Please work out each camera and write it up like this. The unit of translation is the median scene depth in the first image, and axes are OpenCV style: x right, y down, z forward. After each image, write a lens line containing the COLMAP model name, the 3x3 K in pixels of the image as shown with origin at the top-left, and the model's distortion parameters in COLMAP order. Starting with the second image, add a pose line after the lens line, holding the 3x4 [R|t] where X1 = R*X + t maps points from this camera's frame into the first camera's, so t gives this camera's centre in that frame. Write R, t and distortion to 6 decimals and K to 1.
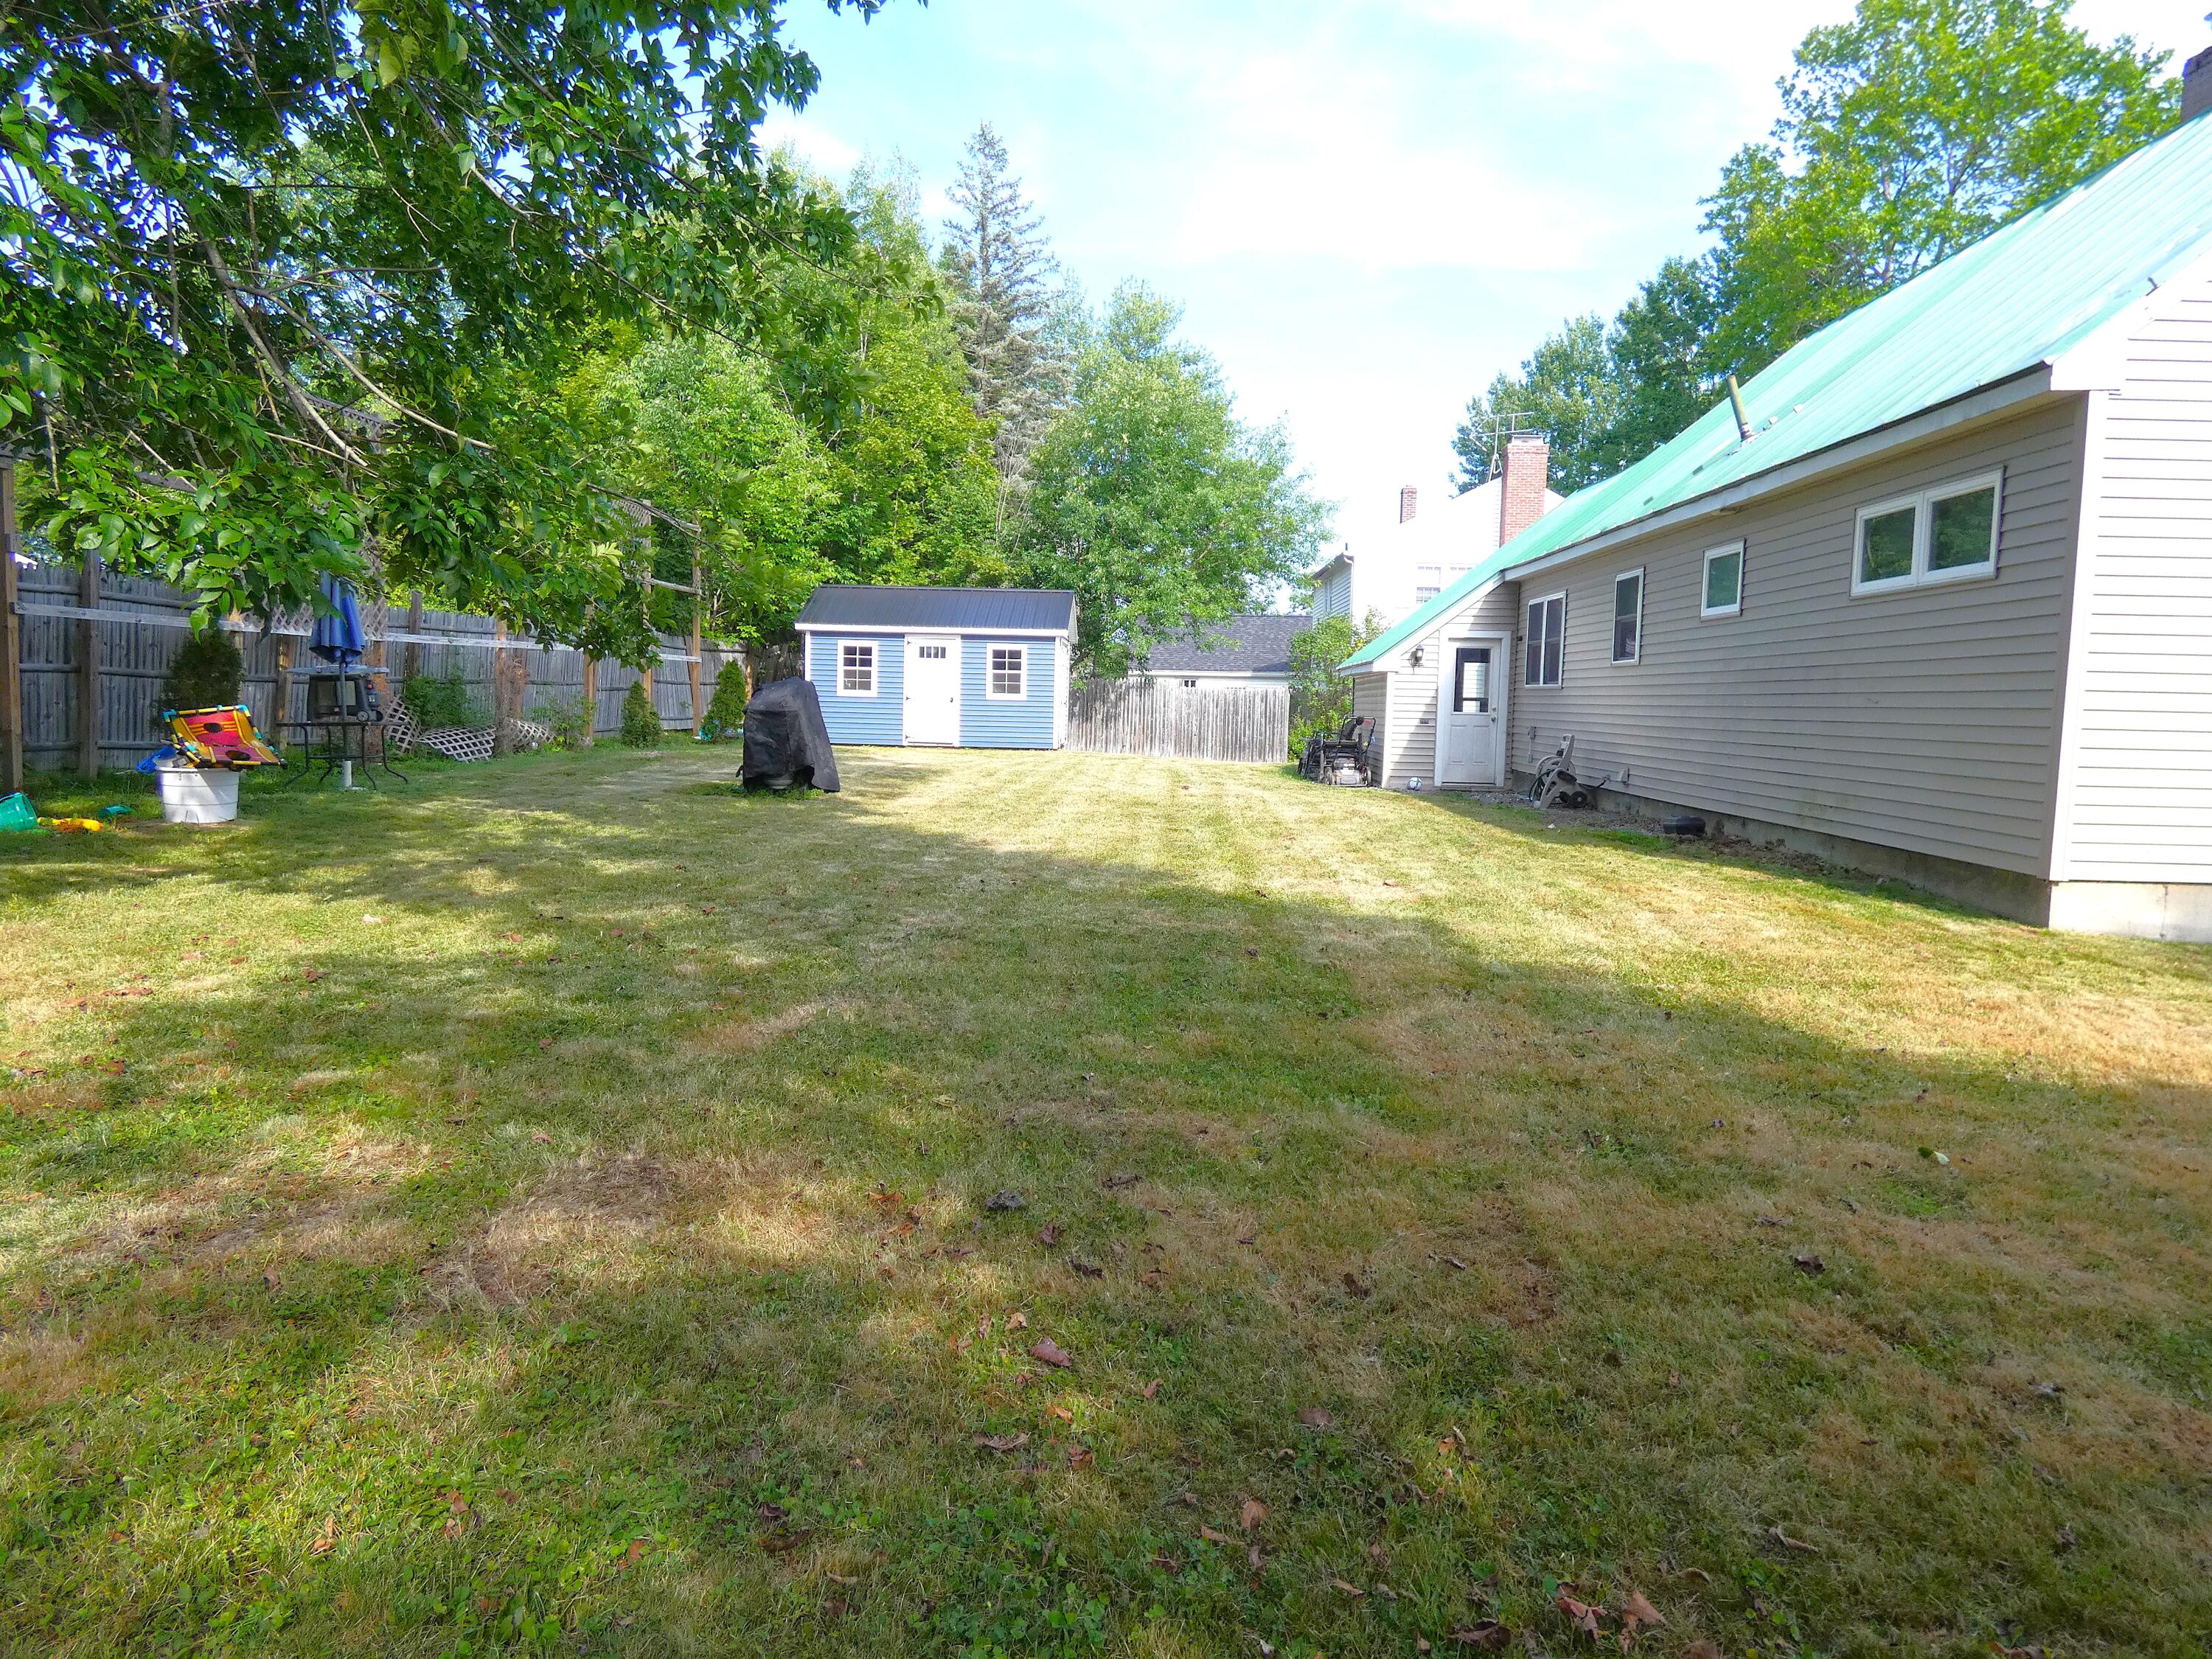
lens RADIAL K [[1284.9, 0, 1106.0], [0, 1284.9, 829.5], [0, 0, 1]] dist [-0.002774, -0.015625]
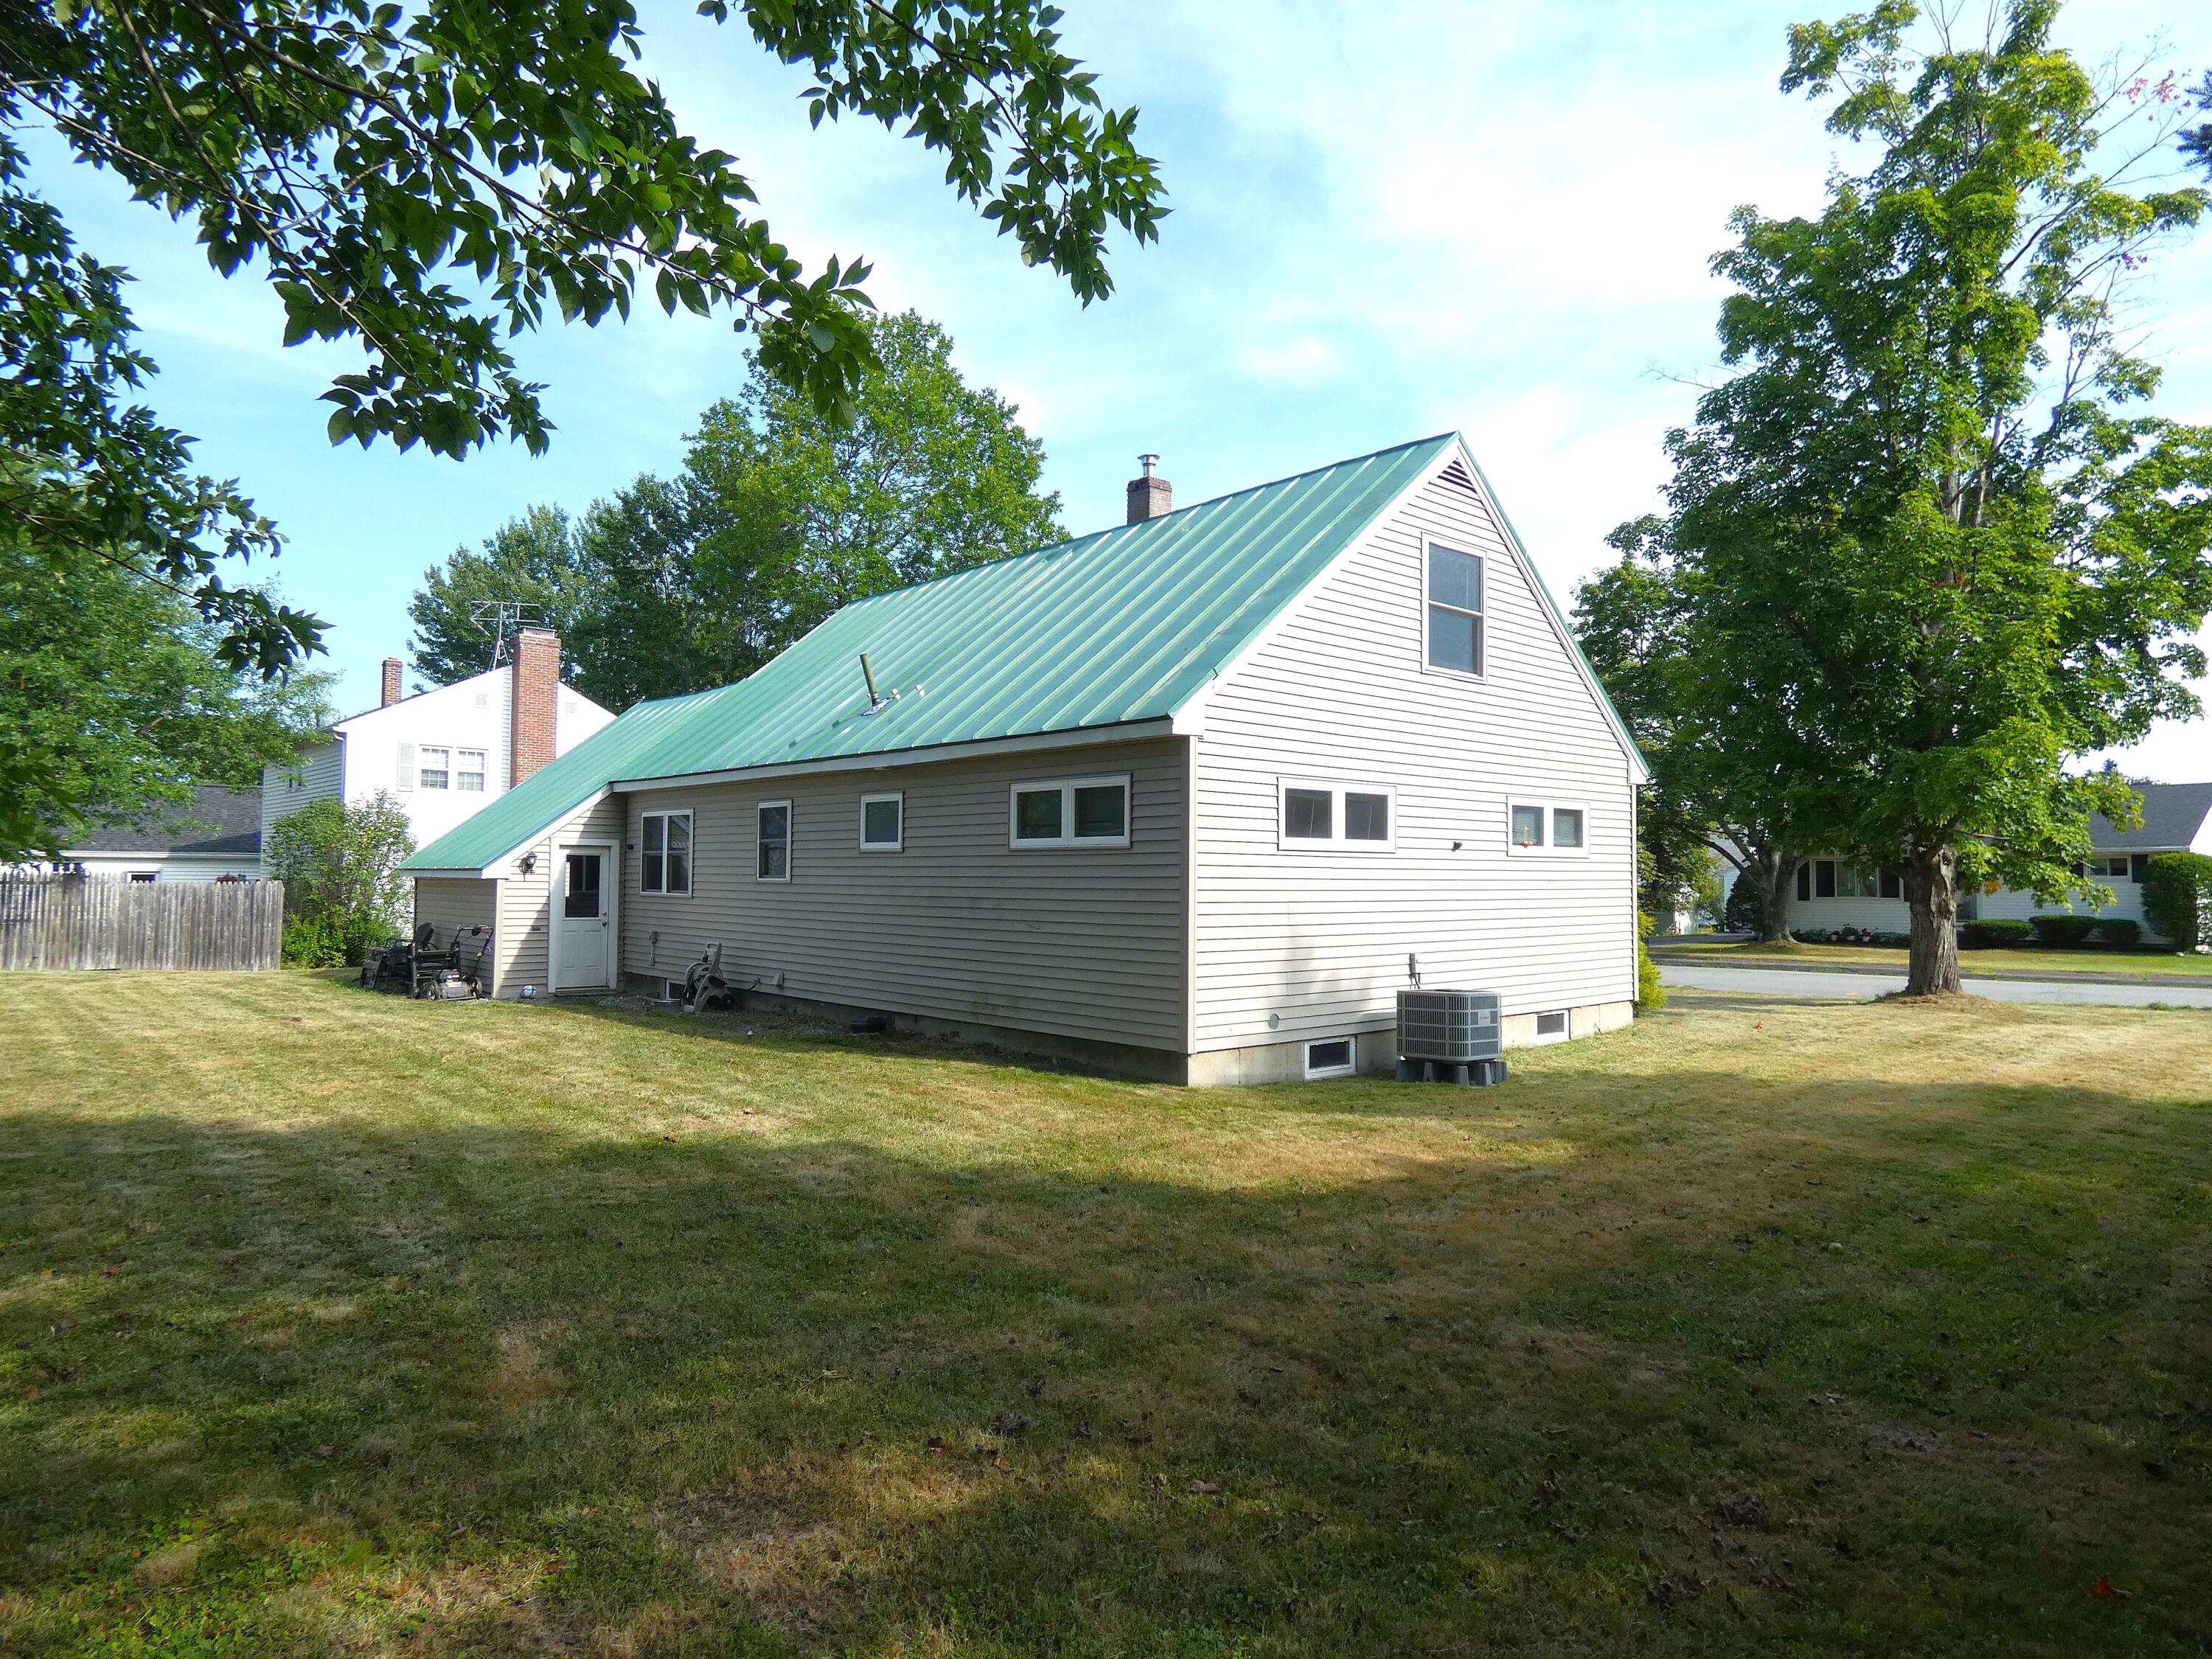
lens RADIAL K [[1329.6, 0, 1053.7], [0, 1329.6, 859.5], [0, 0, 1]] dist [-0.035341, 0.059847]
pose [[0.722713, -0.004816, 0.691132, -0.168446], [0.076263, 0.994425, -0.072818, -0.031957], [-0.686928, 0.105334, 0.719051, -0.013797]]
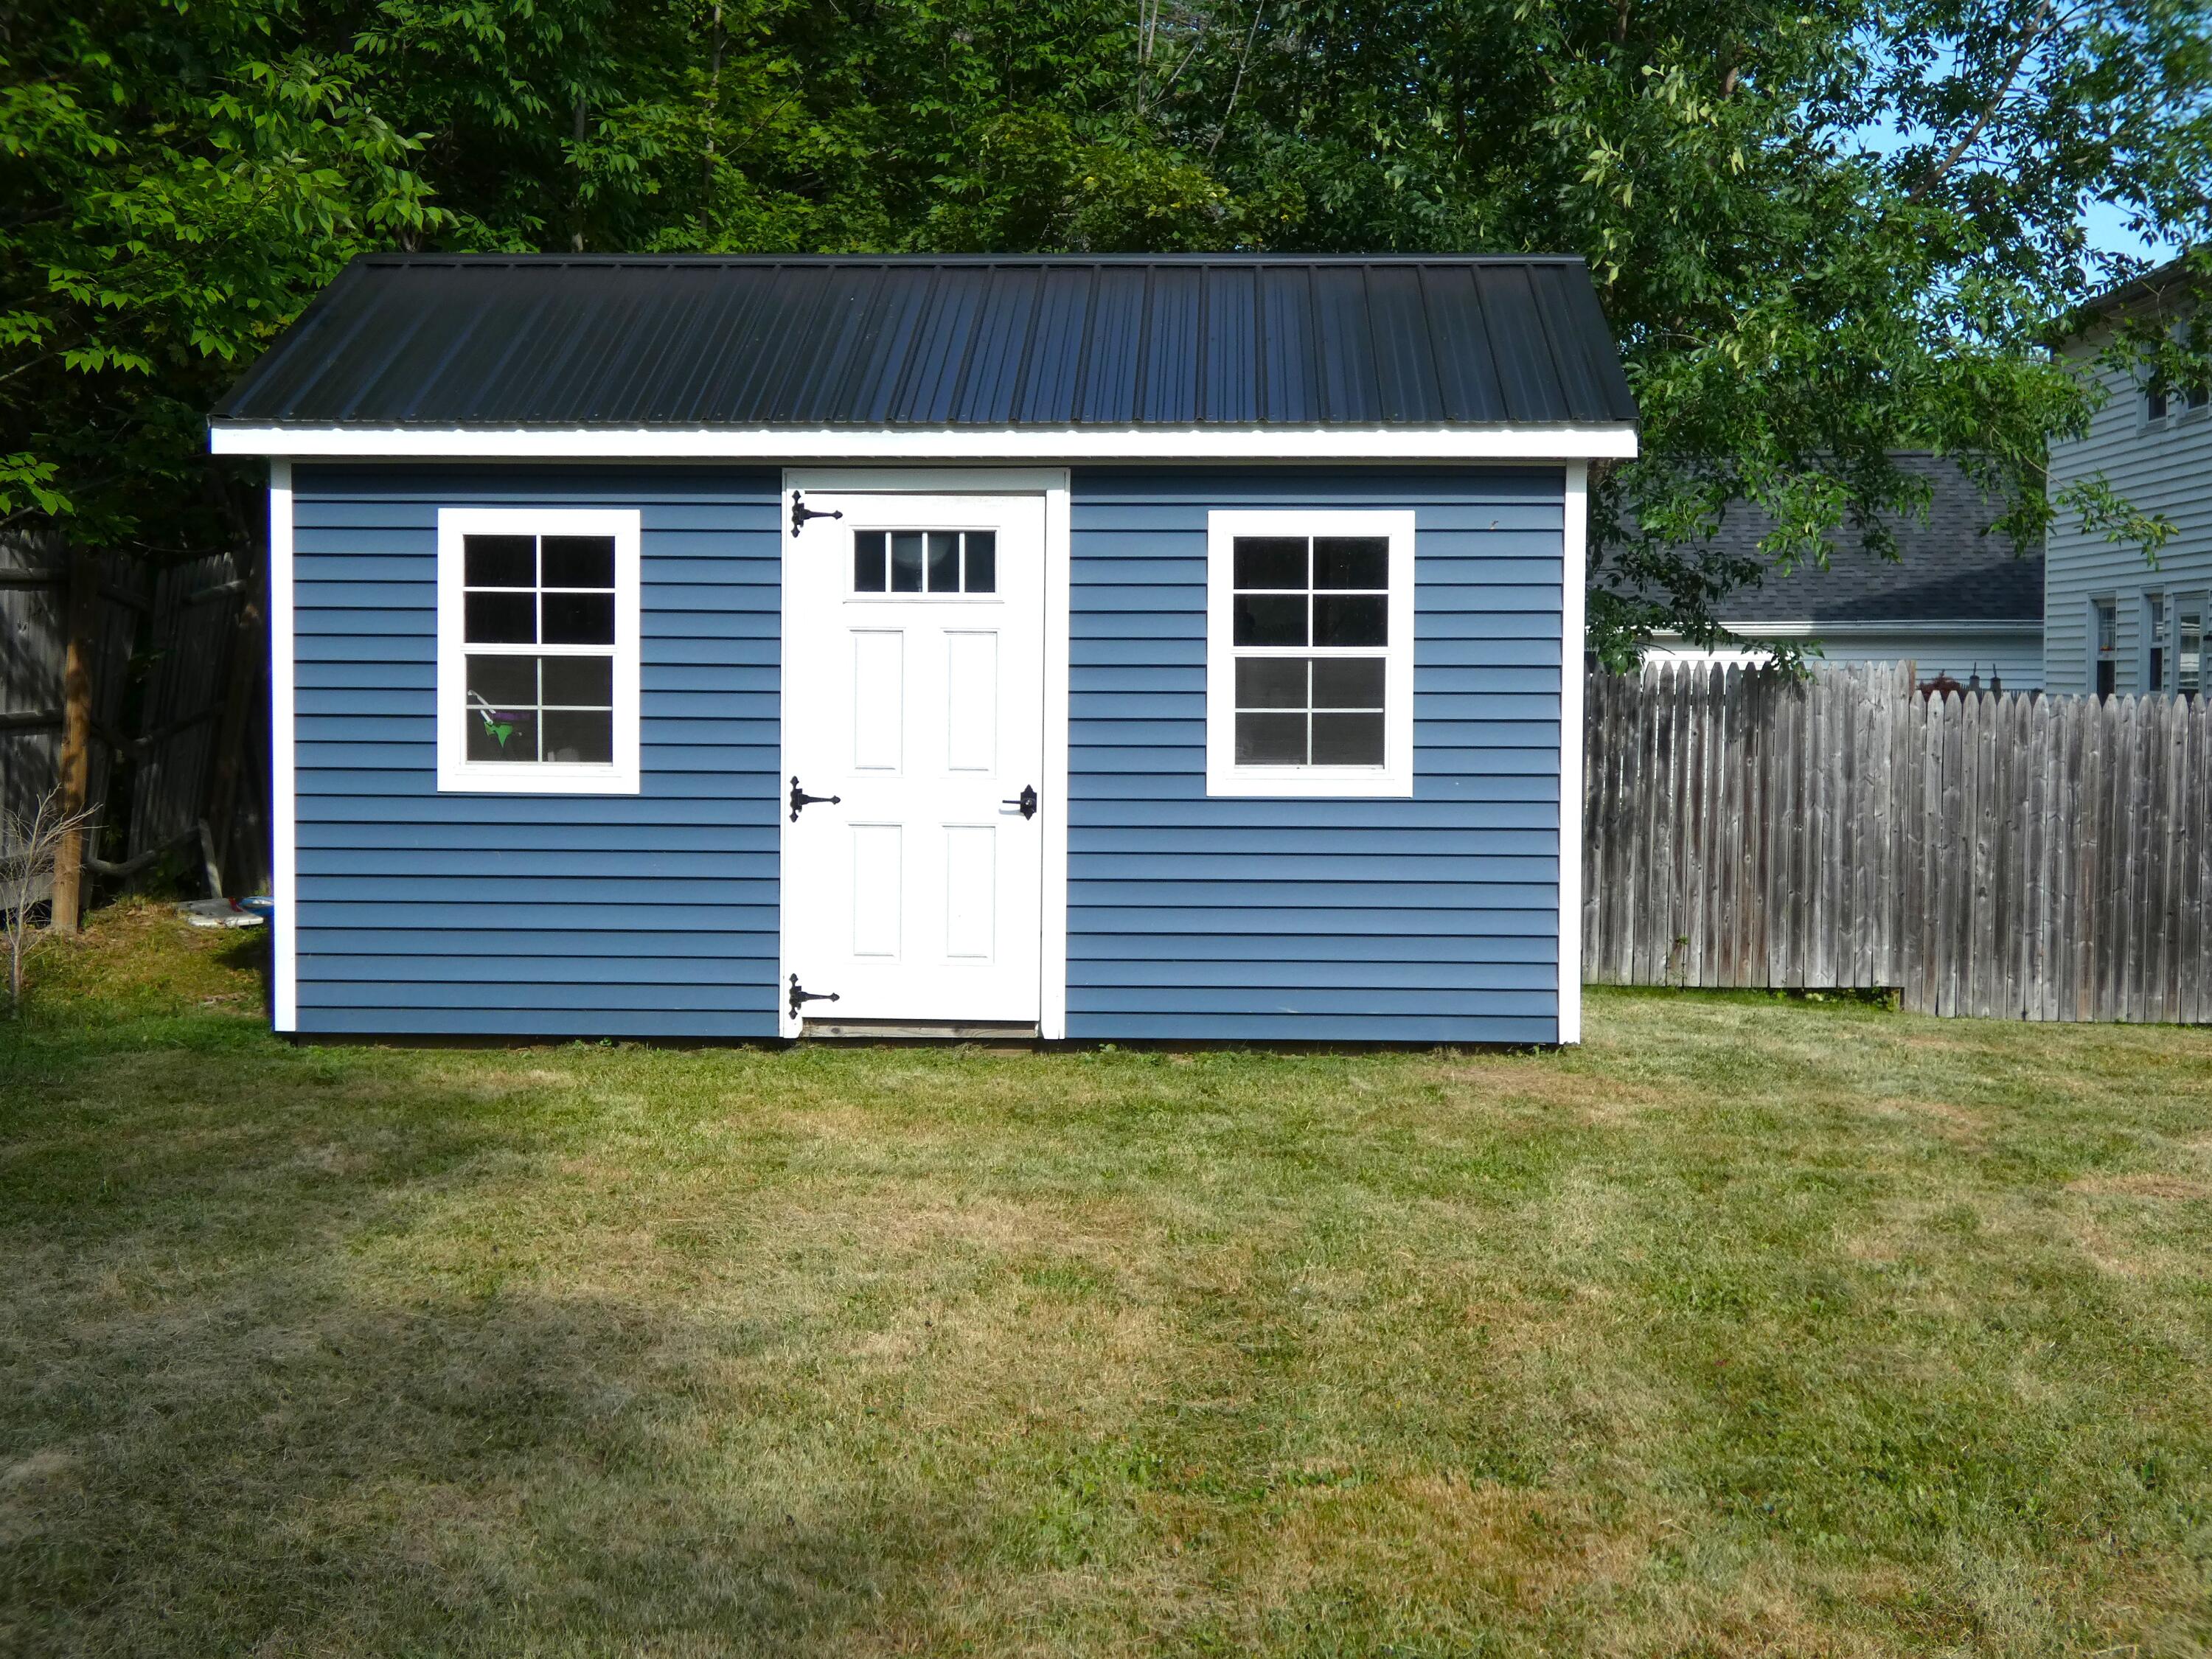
lens RADIAL K [[2604.9, 0, 1216.9], [0, 2604.9, 828.2], [0, 0, 1]] dist [-0.013205, -0.009089]
pose [[0.999209, -0.022373, 0.032875, -0.154759], [0.023795, 0.998769, -0.043512, -0.116658], [-0.031861, 0.044260, 0.998512, 0.894930]]
